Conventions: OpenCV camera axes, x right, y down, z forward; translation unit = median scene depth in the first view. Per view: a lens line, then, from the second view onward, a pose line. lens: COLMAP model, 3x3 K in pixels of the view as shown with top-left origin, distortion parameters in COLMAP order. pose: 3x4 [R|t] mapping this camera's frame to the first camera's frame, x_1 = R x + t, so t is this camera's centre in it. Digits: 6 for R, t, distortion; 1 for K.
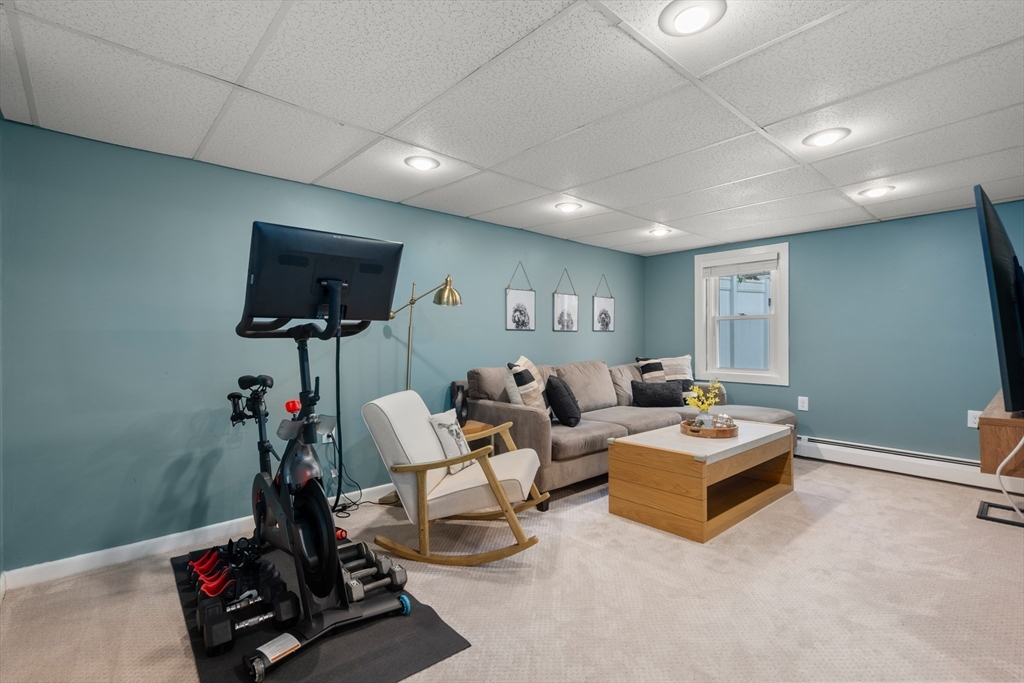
lens RADIAL K [[467.6, 0, 512.8], [0, 467.6, 342.3], [0, 0, 1]] dist [-0.002564, 0.001175]
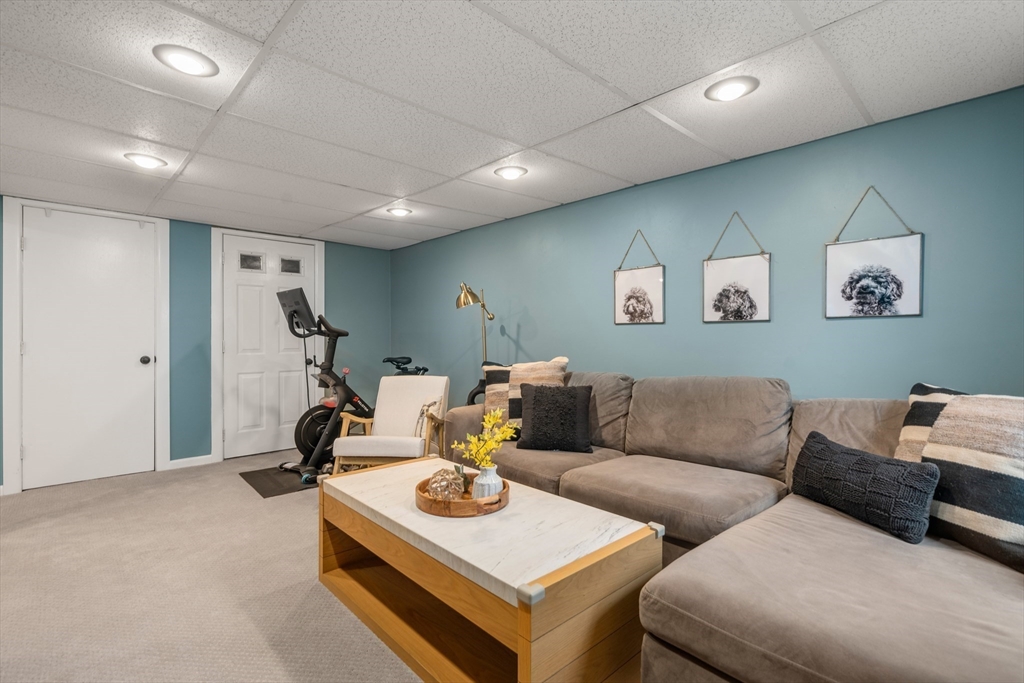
lens RADIAL K [[467.6, 0, 513.1], [0, 467.6, 339.8], [0, 0, 1]] dist [-0.002564, 0.001175]
pose [[0.026431, 0.000487, -0.999651, 0.743280], [-0.011777, 0.999931, 0.000176, 0.001187], [0.999581, 0.011769, 0.026435, 0.785143]]
